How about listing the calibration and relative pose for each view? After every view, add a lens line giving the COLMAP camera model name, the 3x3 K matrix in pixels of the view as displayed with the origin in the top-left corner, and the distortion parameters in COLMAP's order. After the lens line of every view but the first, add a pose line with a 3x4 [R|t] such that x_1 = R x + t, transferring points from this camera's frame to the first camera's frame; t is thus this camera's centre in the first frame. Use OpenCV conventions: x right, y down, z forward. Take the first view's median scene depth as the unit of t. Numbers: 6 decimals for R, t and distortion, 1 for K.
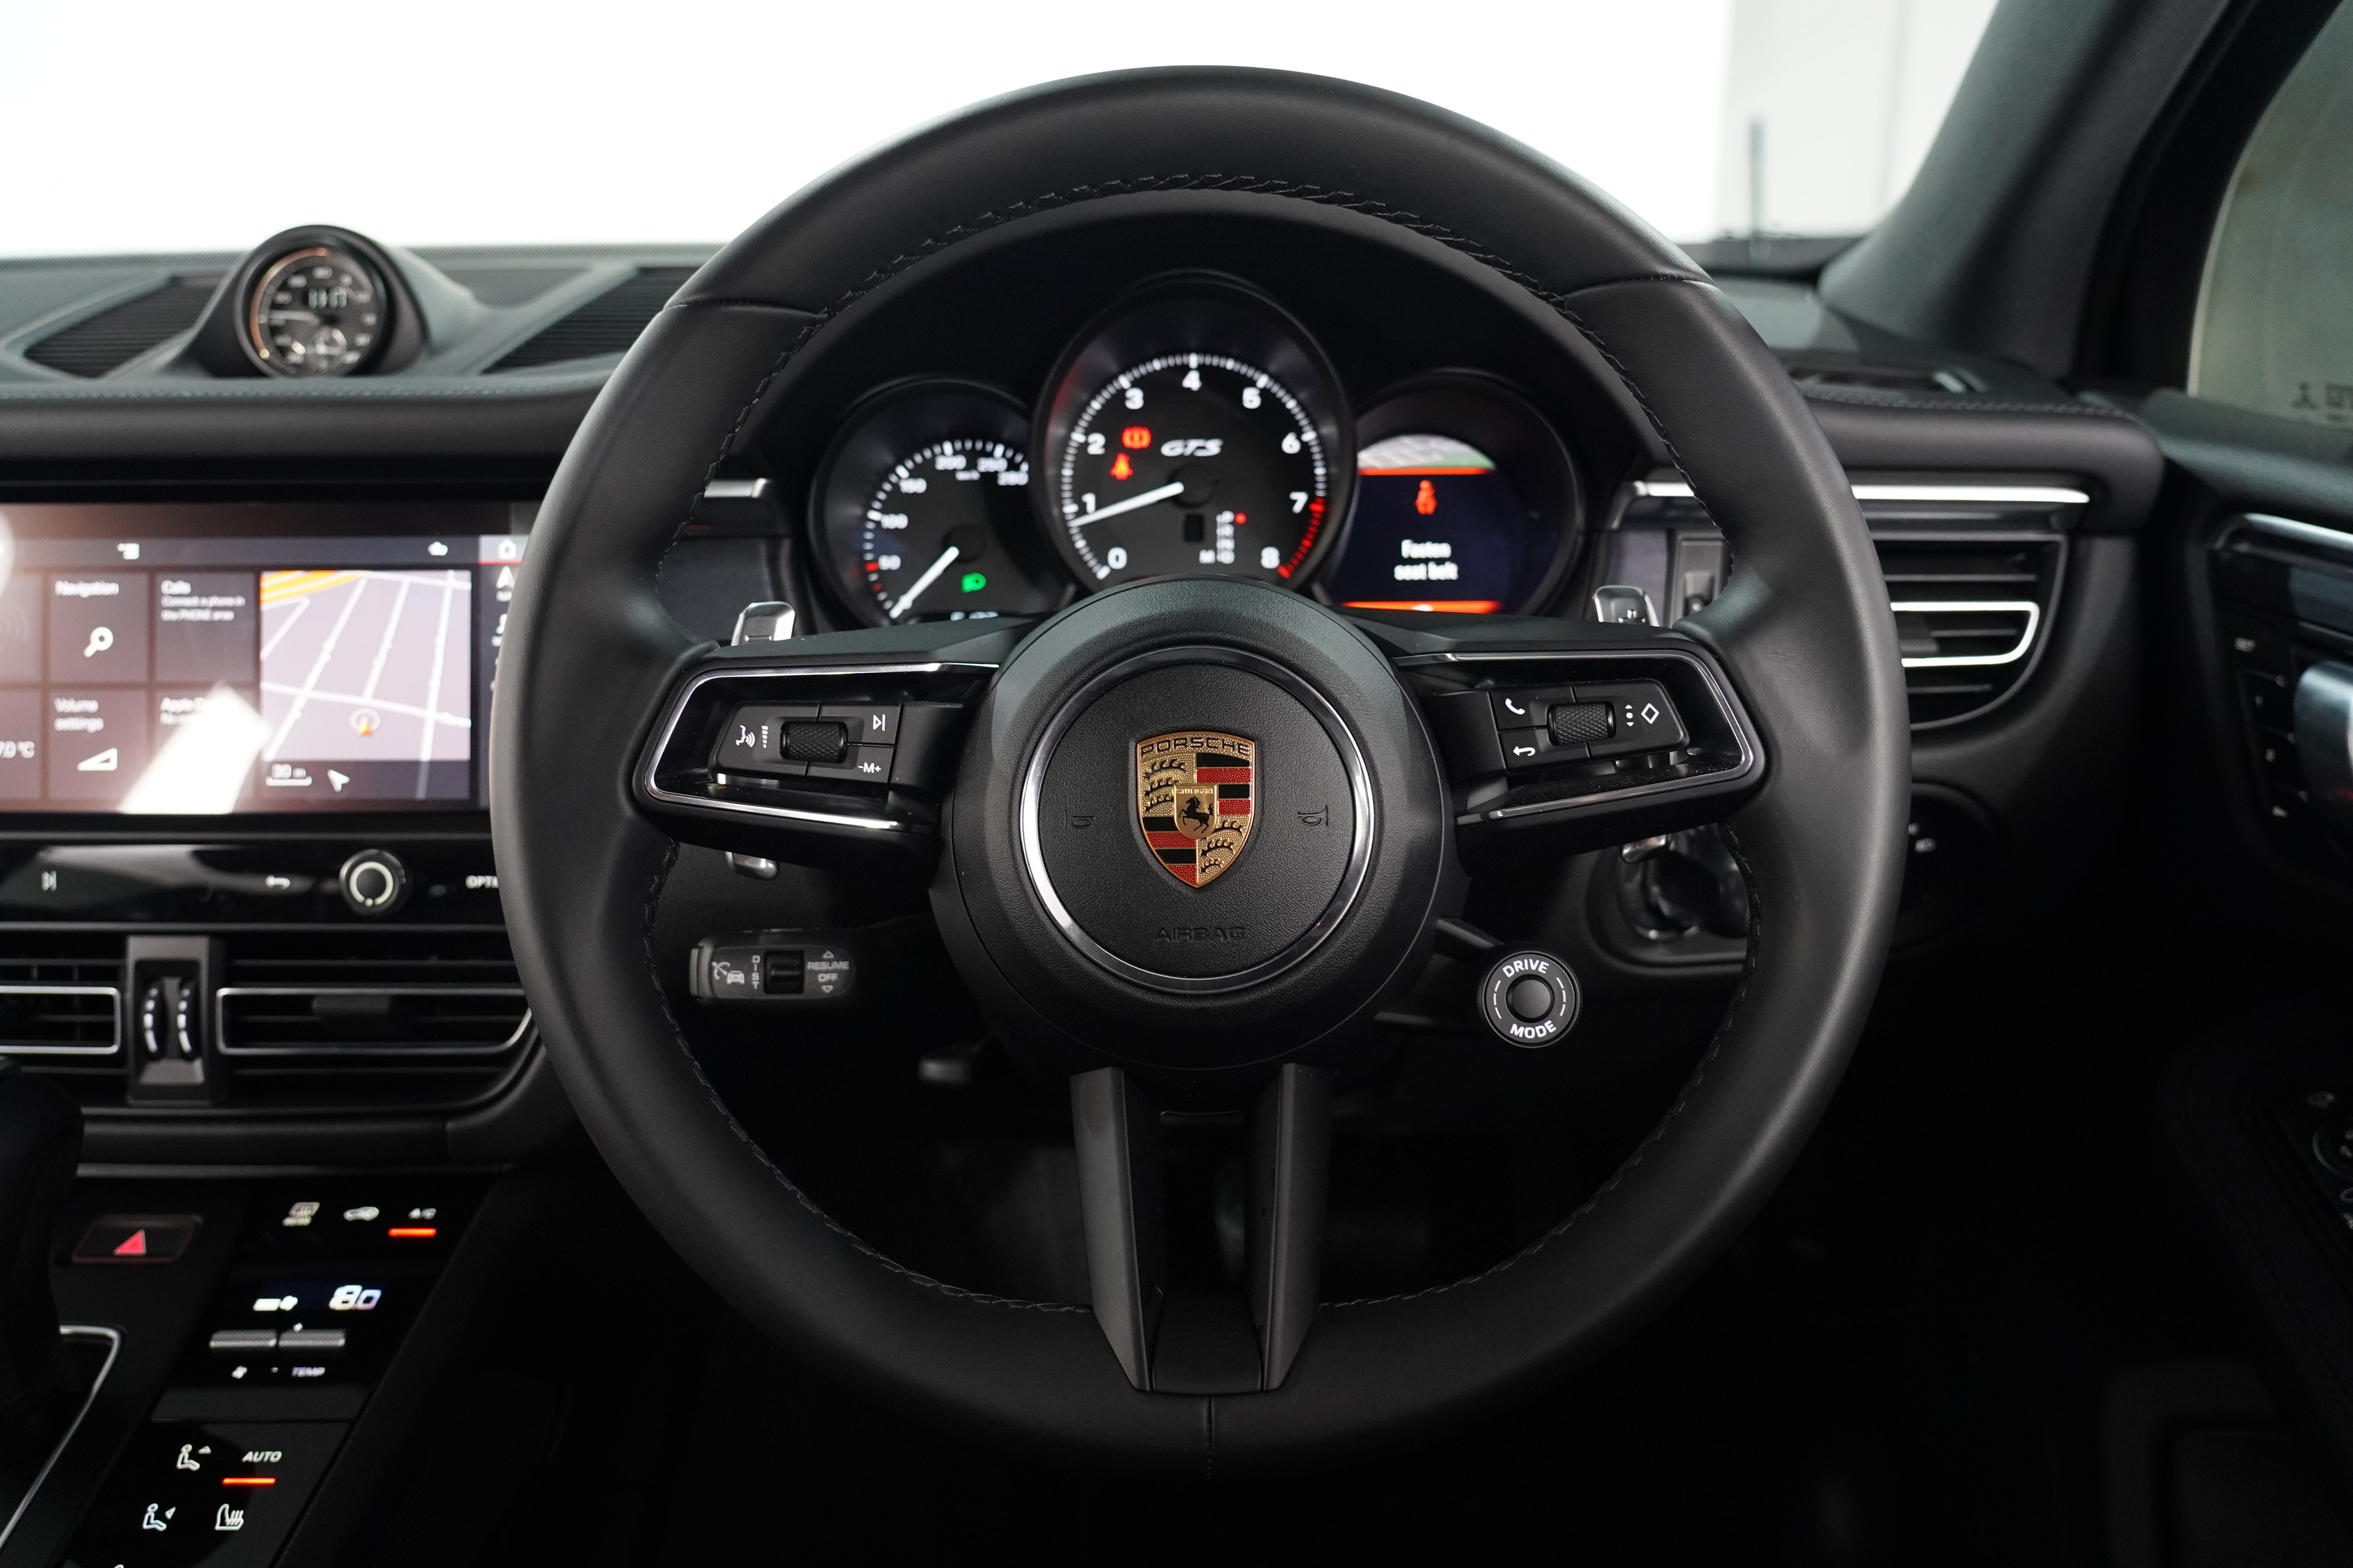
lens RADIAL K [[1735.5, 0, 1176.5], [0, 1735.5, 784.0], [0, 0, 1]] dist [-0.029484, 0.006726]
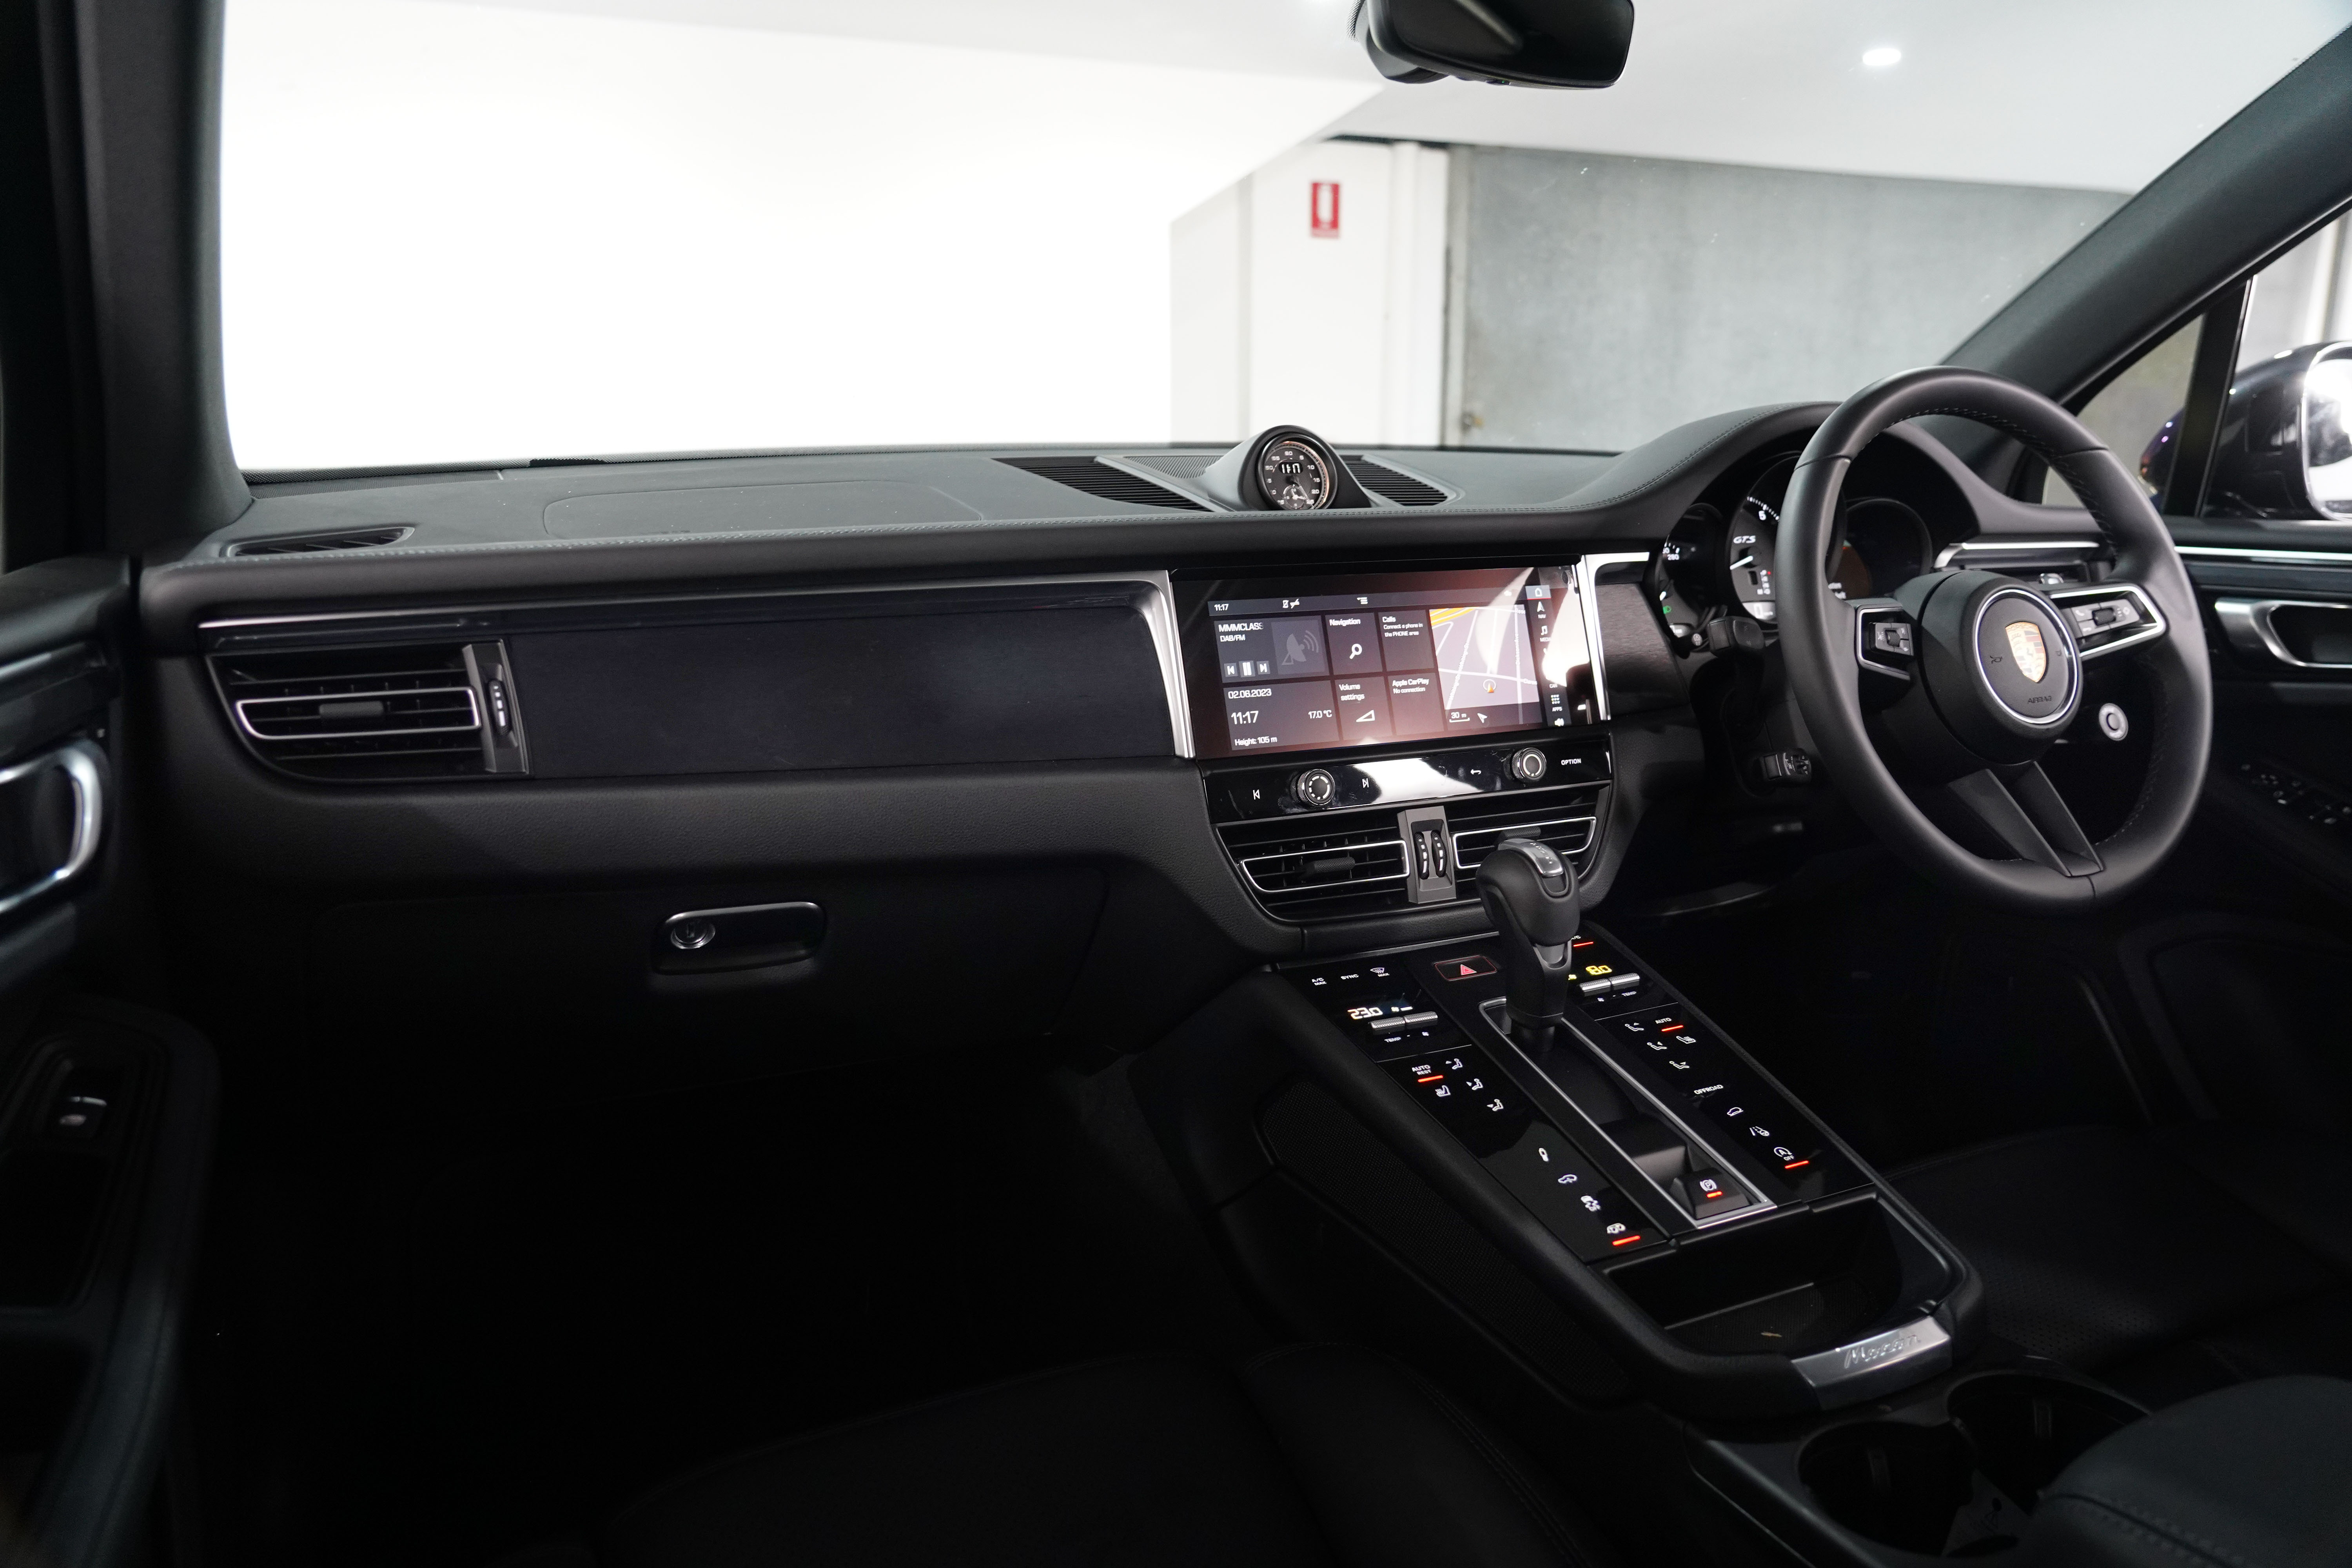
lens RADIAL K [[1601.8, 0, 1176.0], [0, 1601.8, 784.0], [0, 0, 1]] dist [-0.006213, 0.000366]
pose [[0.898645, -0.085879, 0.430188, -1.430743], [0.133094, 0.987802, -0.080830, 0.152823], [-0.417999, 0.129893, 0.899113, -0.372005]]
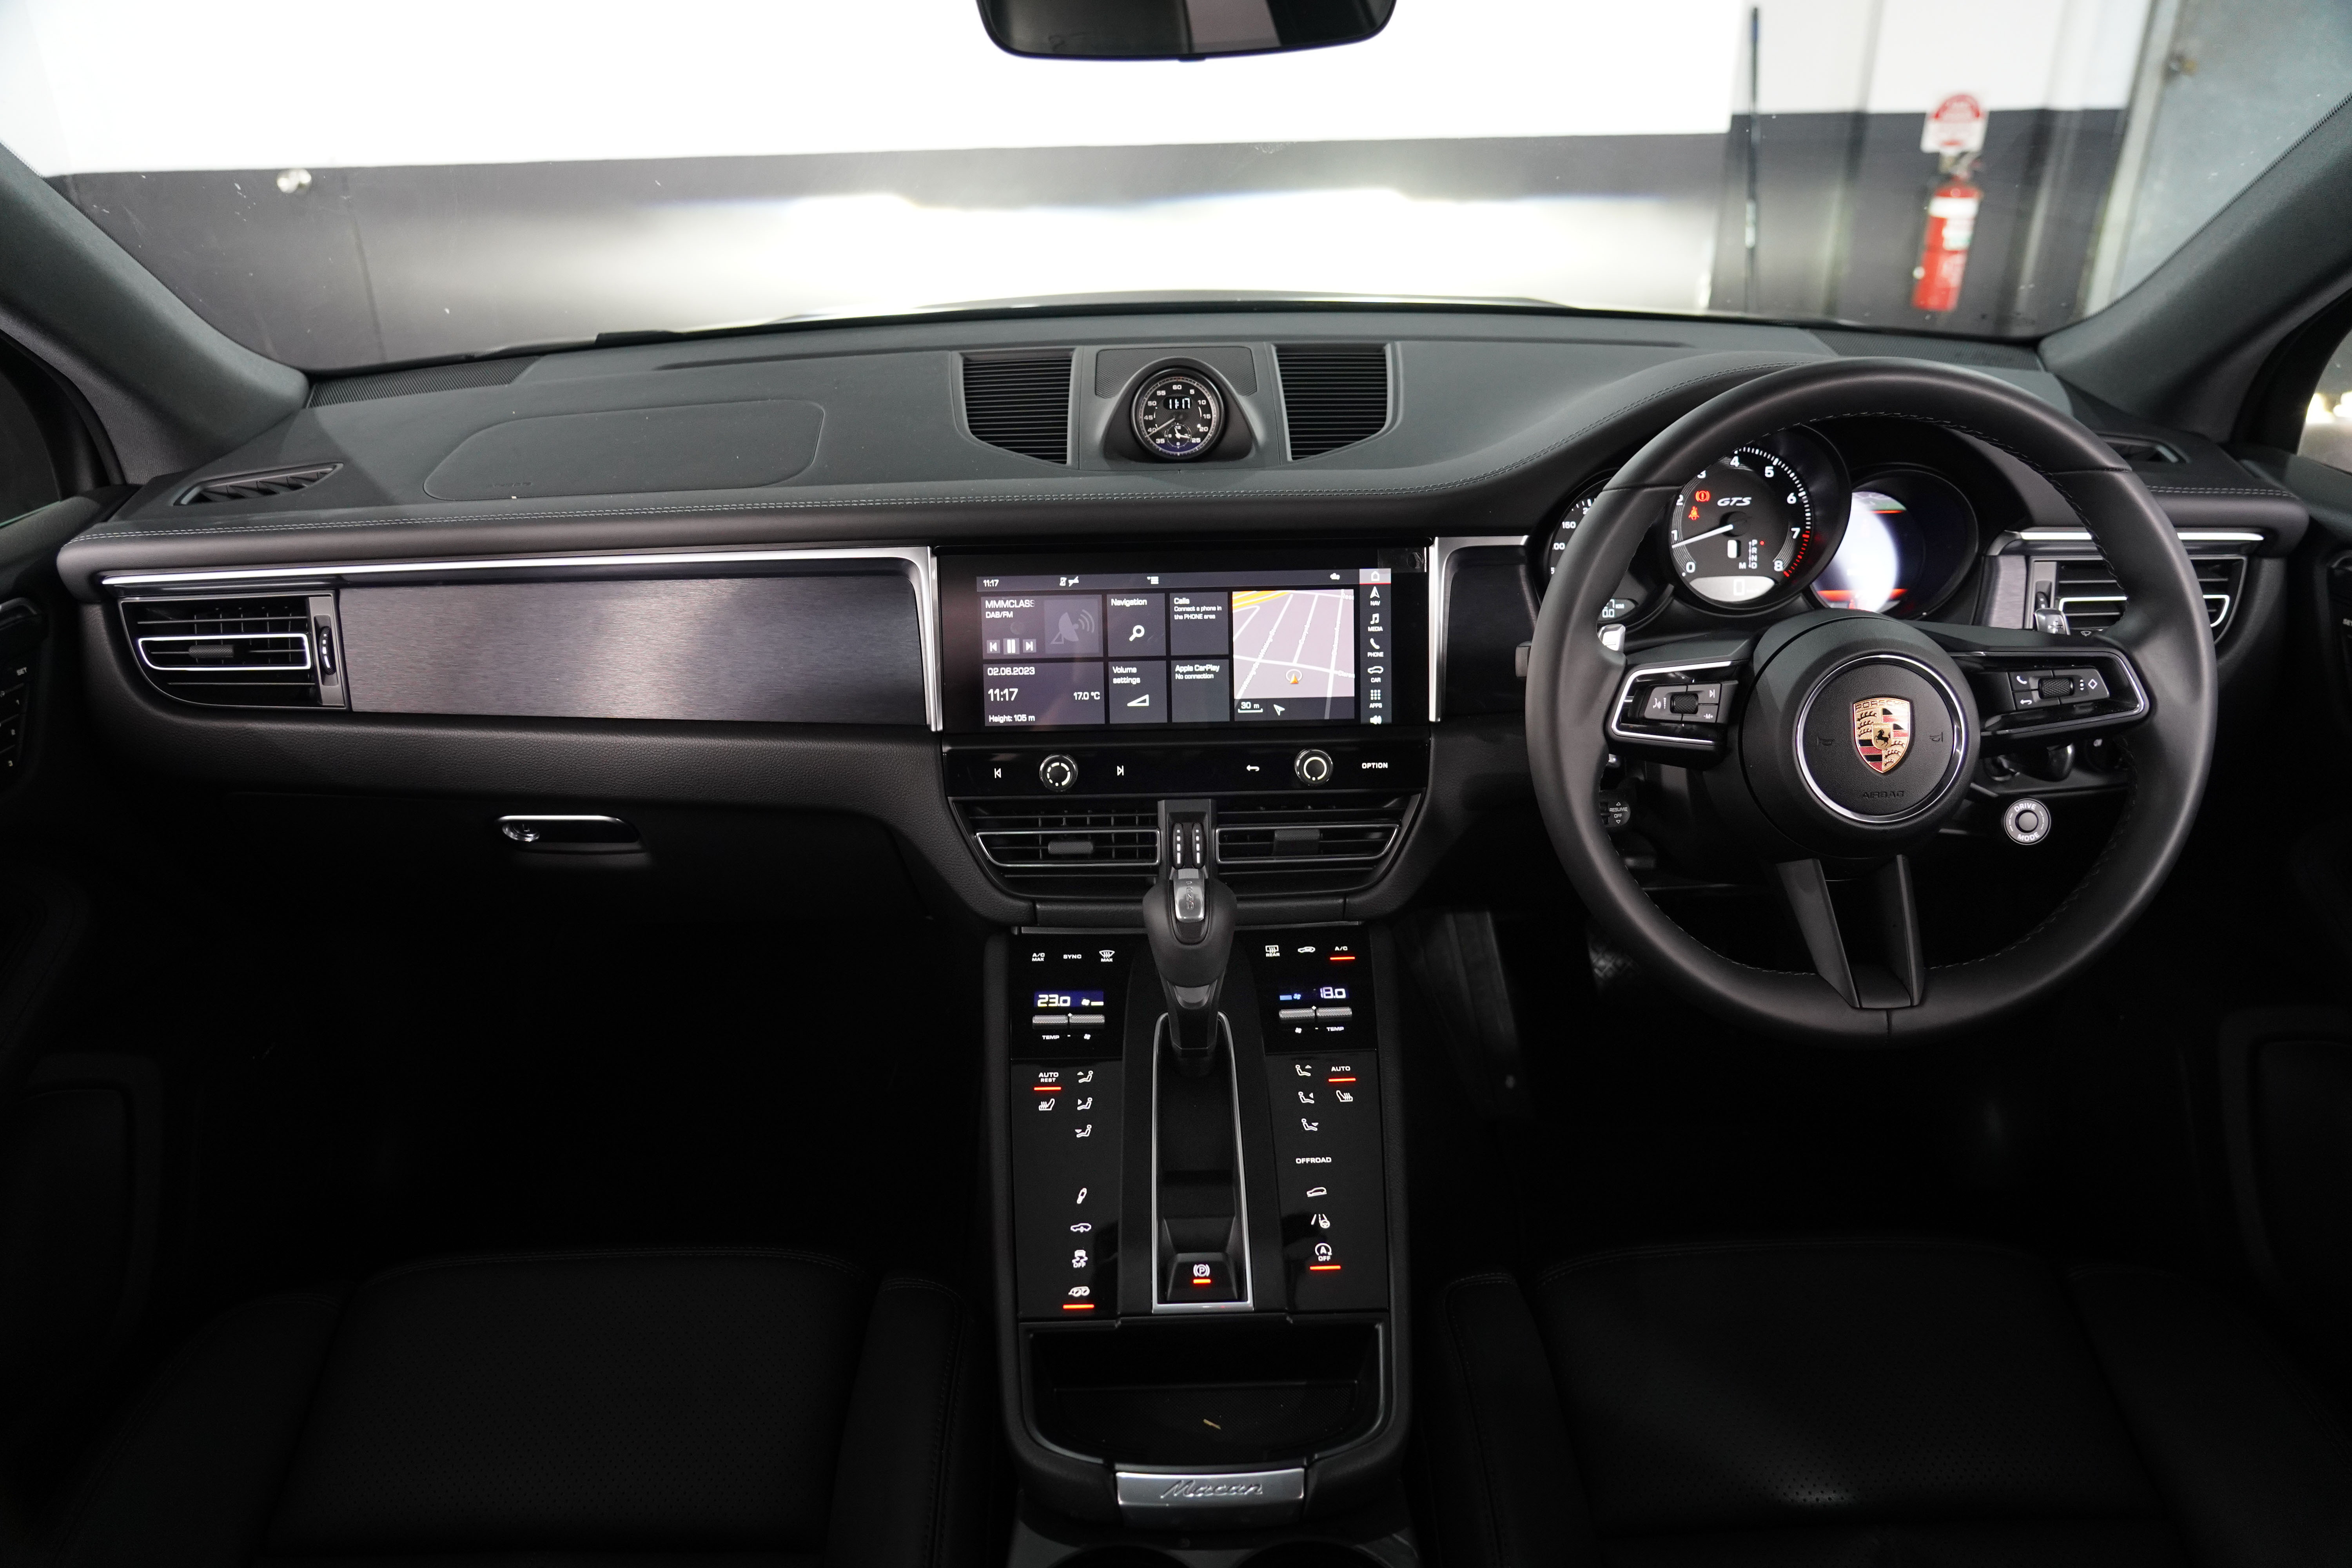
lens RADIAL K [[1612.4, 0, 1176.0], [0, 1612.4, 784.0], [0, 0, 1]] dist [-0.011644, -0.002504]
pose [[0.999370, -0.022507, 0.027445, -0.599078], [0.019150, 0.992949, 0.116984, -0.114148], [-0.029885, -0.116385, 0.992754, -0.604908]]
